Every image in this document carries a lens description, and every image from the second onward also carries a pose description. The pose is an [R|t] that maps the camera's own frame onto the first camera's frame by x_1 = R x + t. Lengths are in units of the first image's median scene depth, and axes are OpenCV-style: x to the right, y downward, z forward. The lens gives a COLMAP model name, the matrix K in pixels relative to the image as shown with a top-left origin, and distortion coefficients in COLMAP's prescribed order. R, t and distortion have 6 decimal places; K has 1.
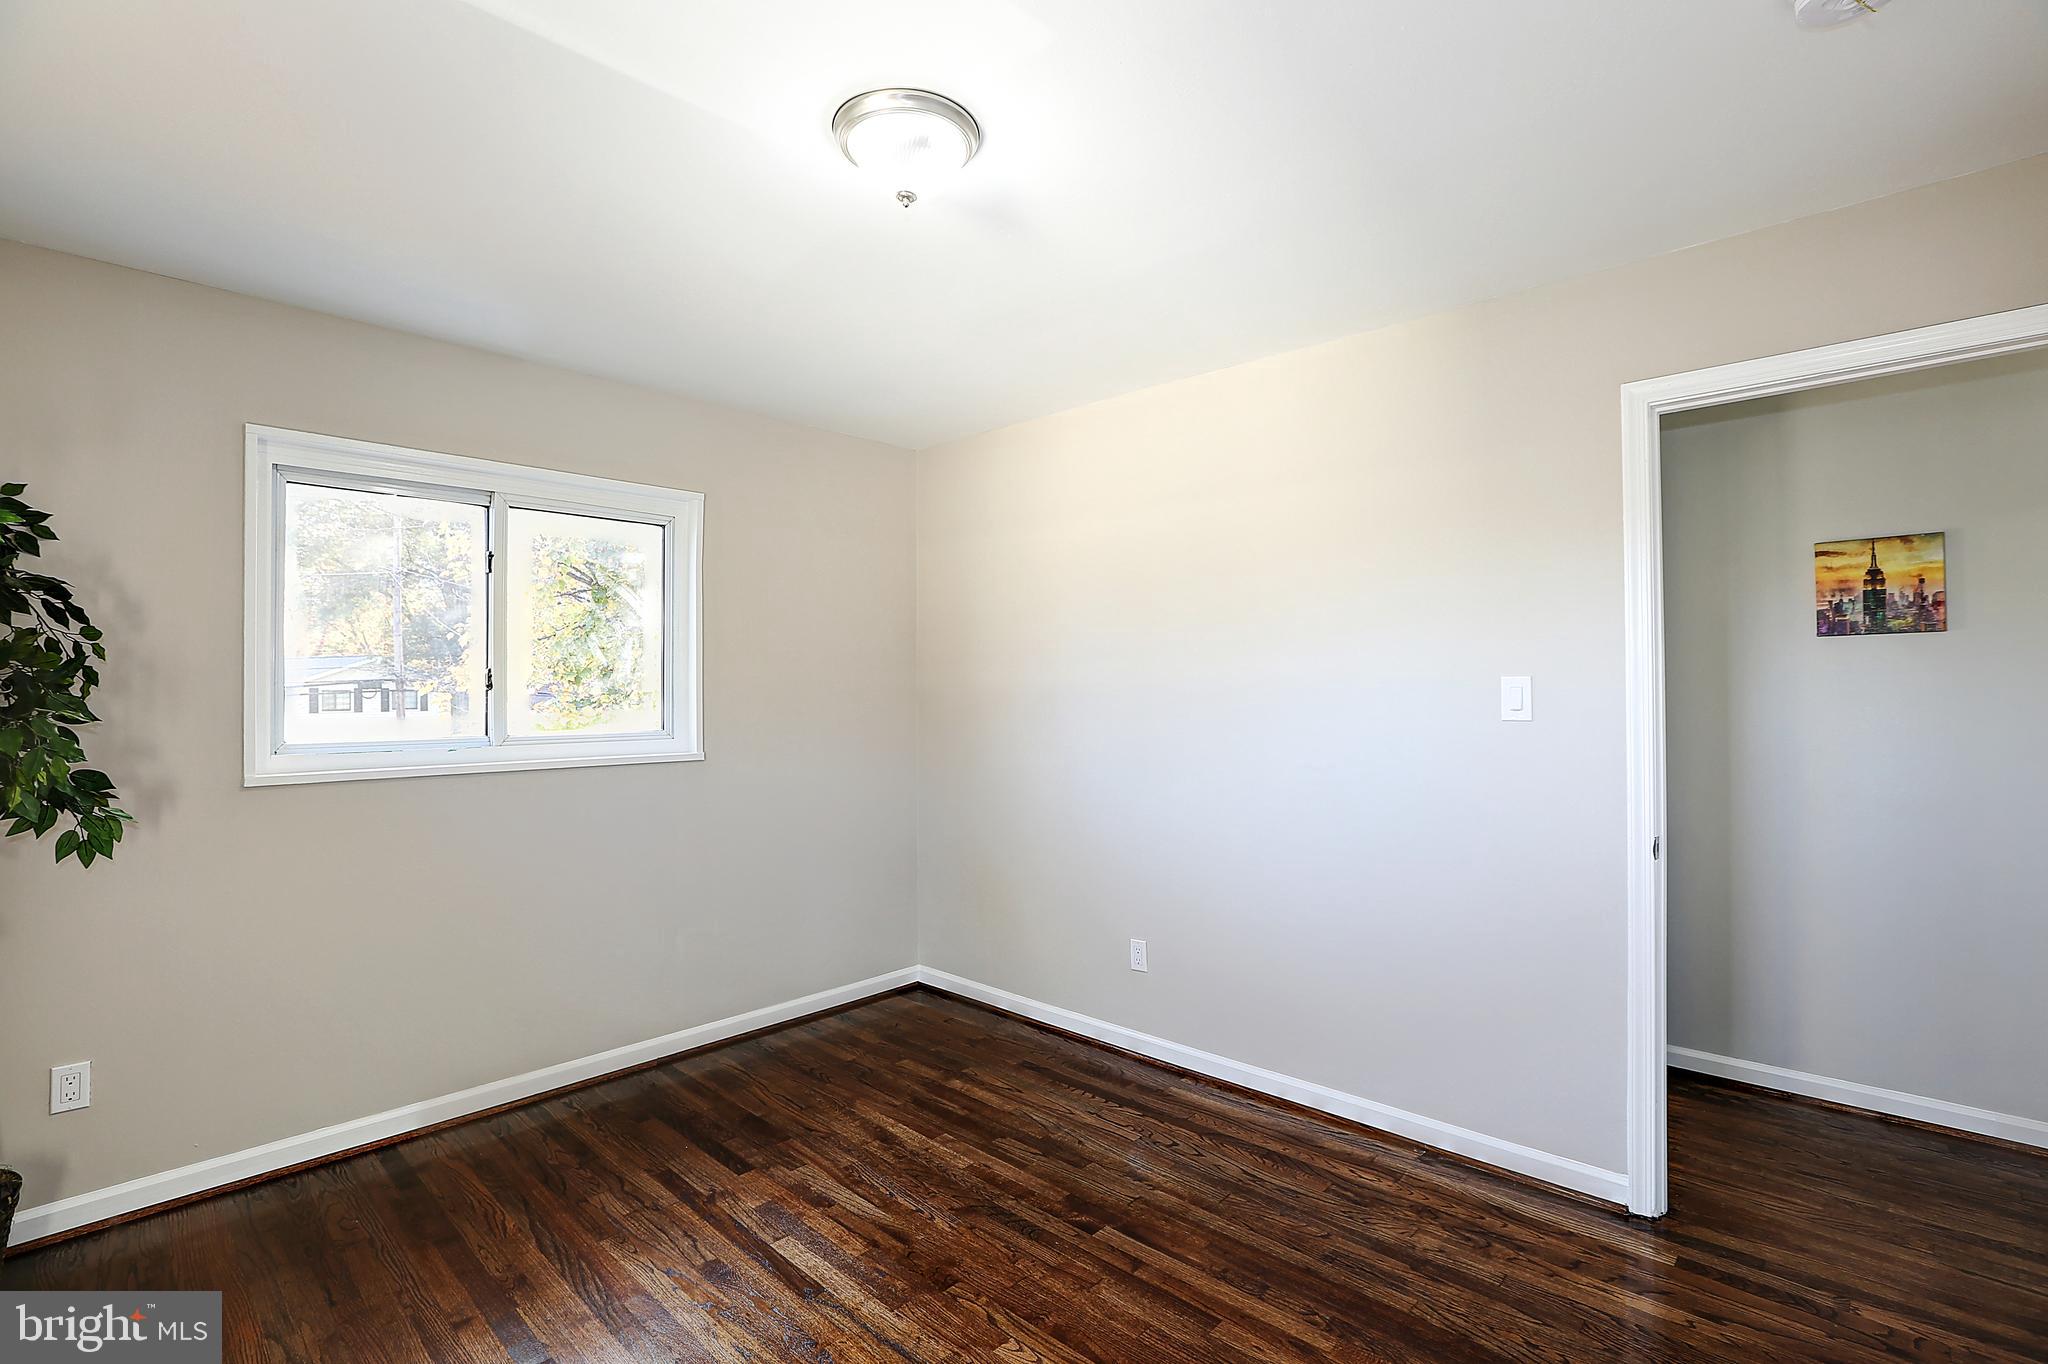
lens RADIAL K [[937.4, 0, 1018.9], [0, 937.4, 678.0], [0, 0, 1]] dist [-0.046156, 0.013976]
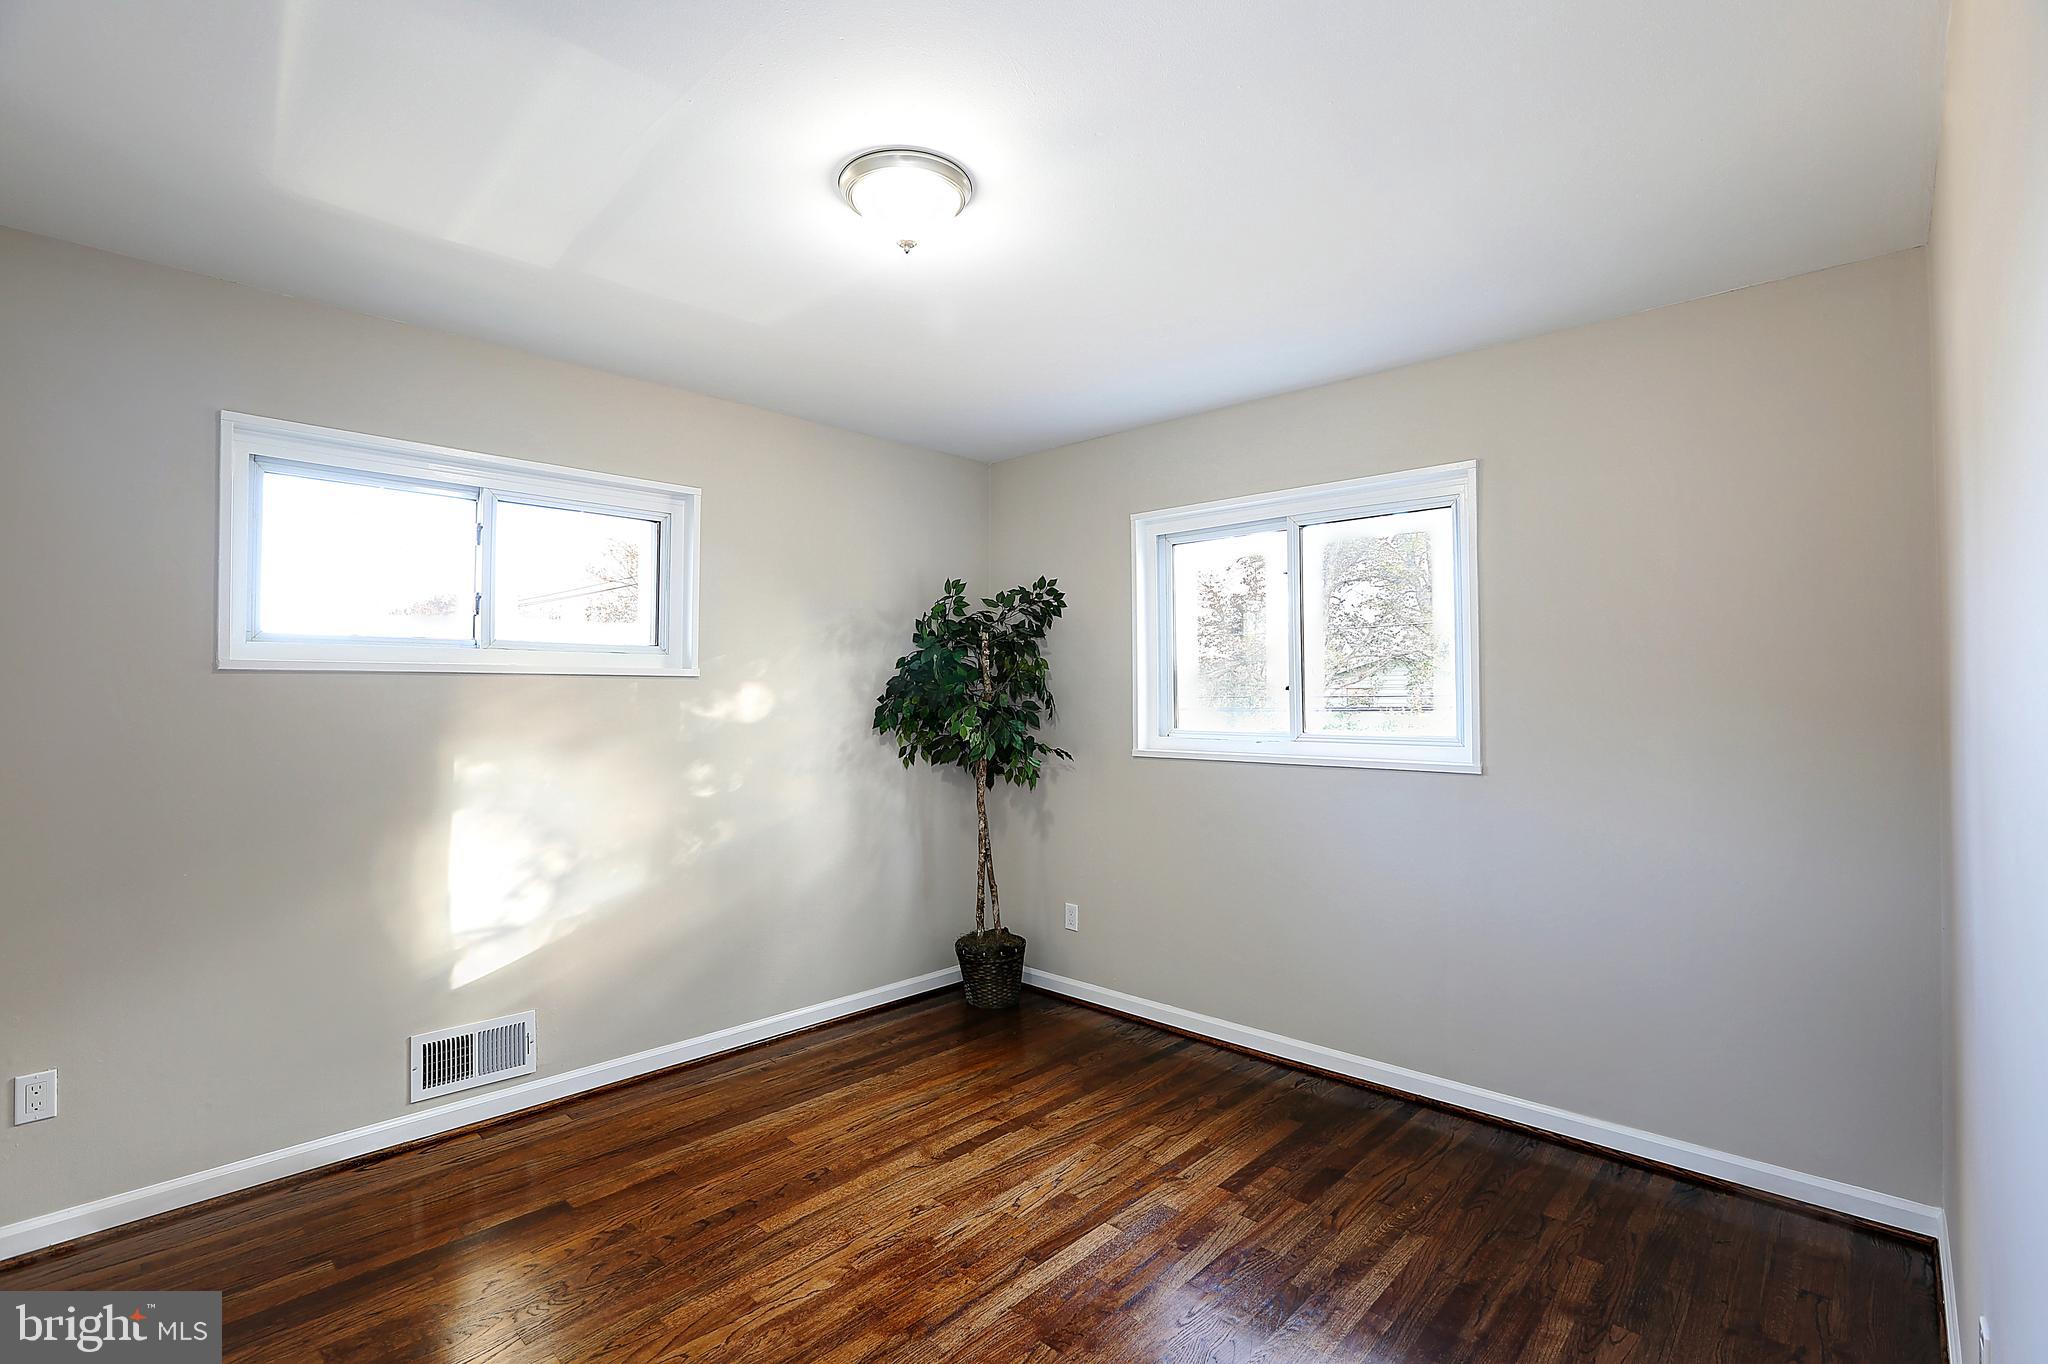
lens RADIAL K [[937.4, 0, 1020.2], [0, 937.4, 684.6], [0, 0, 1]] dist [-0.046156, 0.013976]
pose [[-0.008106, -0.006510, -0.999946, 0.661923], [0.012093, 0.999905, -0.006607, 0.009052], [0.999894, -0.012146, -0.008026, 0.777598]]
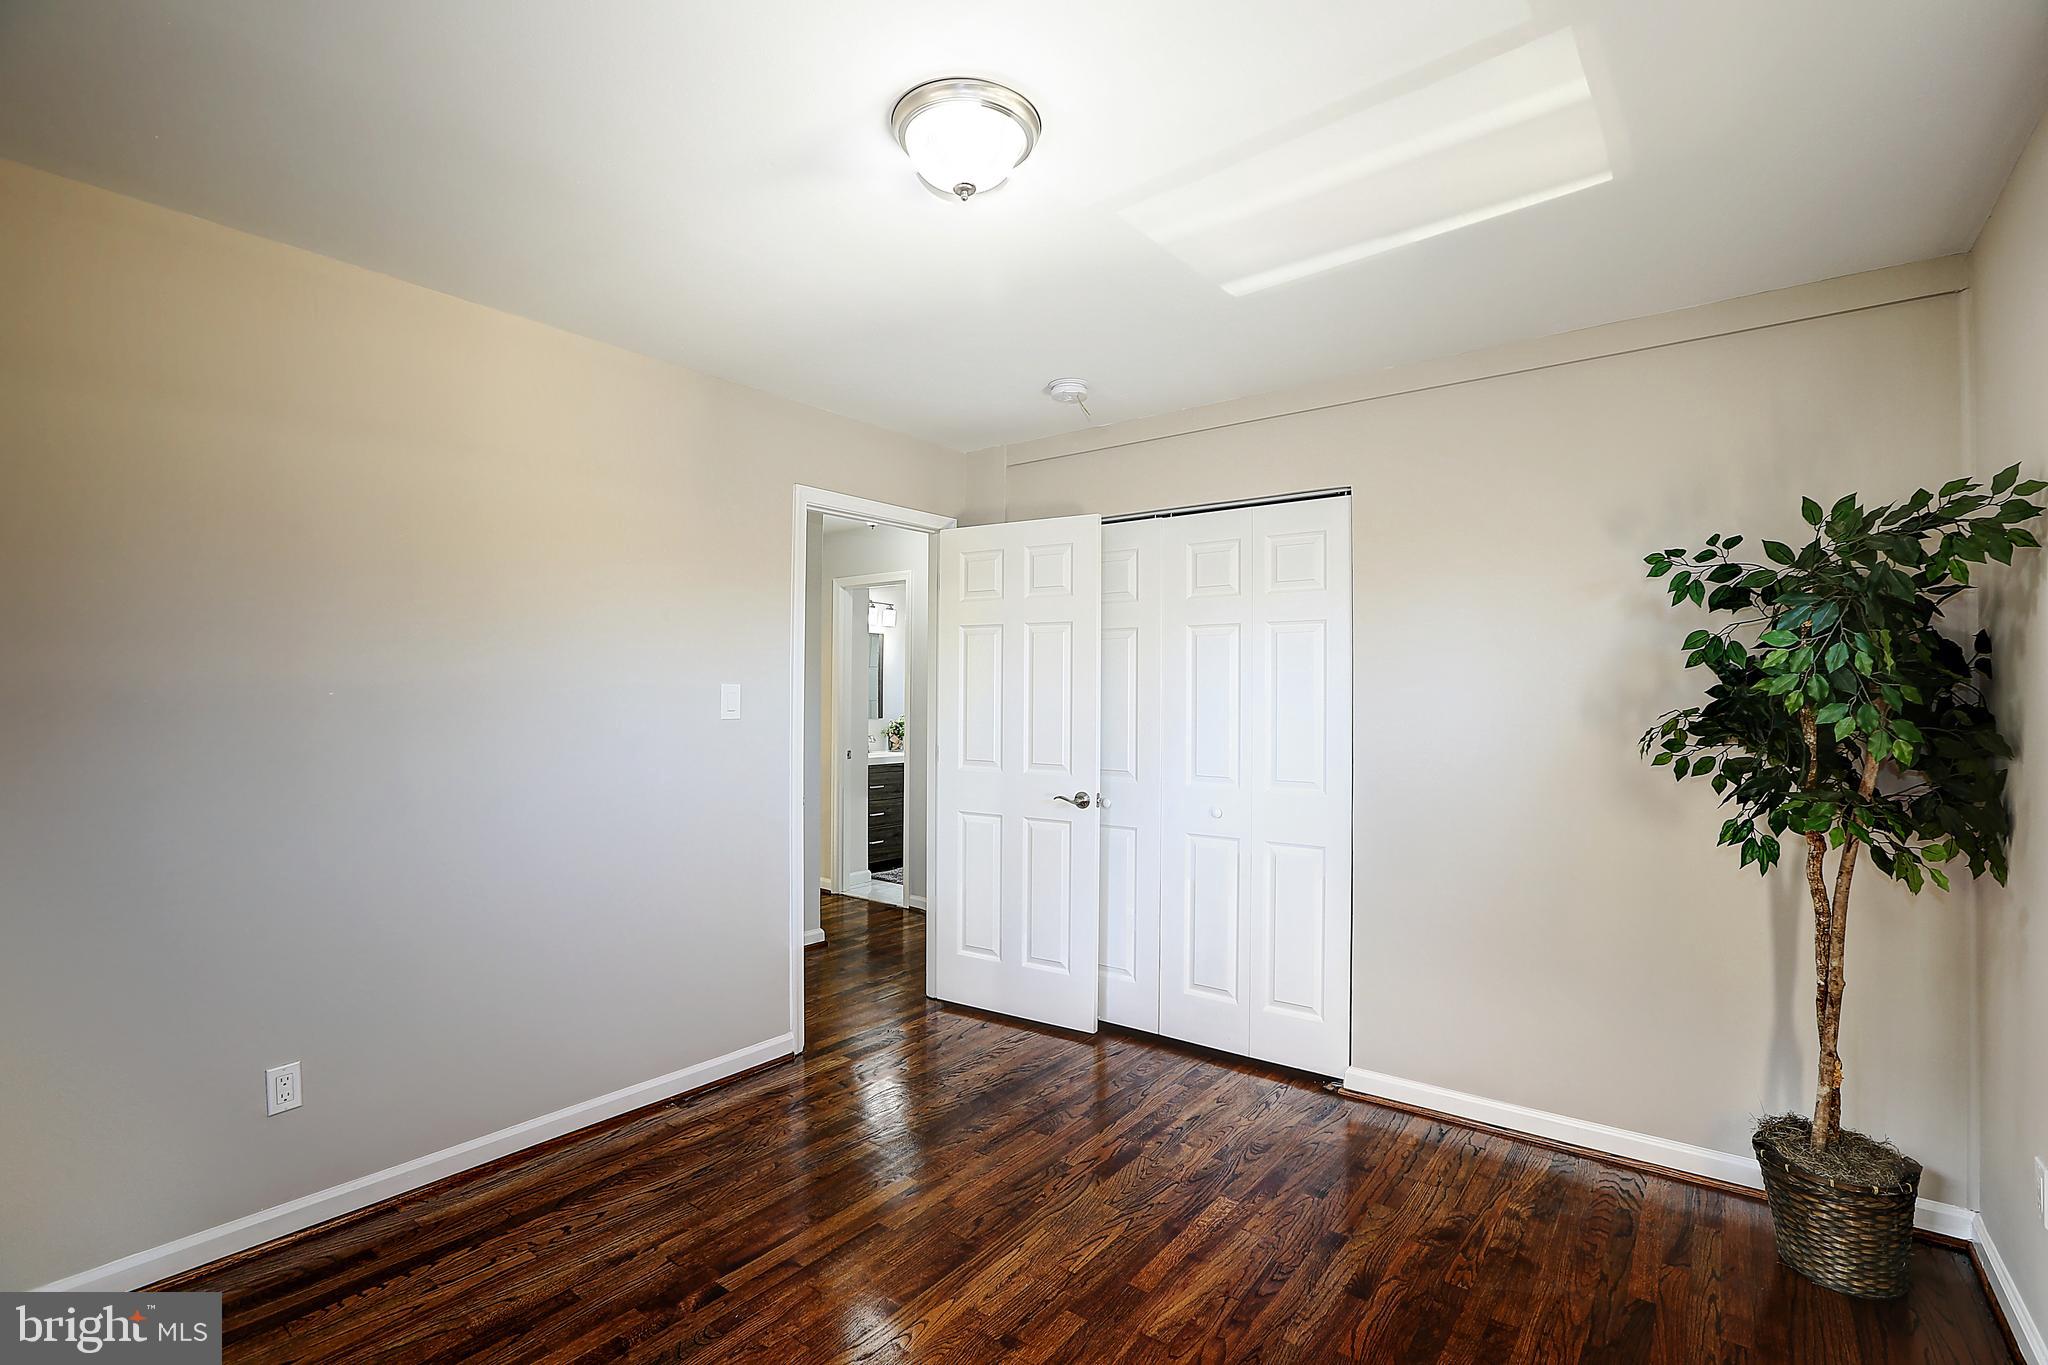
lens RADIAL K [[937.4, 0, 1017.3], [0, 937.4, 681.8], [0, 0, 1]] dist [-0.046156, 0.013976]
pose [[-0.095522, 0.013619, 0.995334, -0.739529], [-0.015192, 0.999770, -0.015138, 0.007587], [-0.995311, -0.016567, -0.095294, 0.696947]]
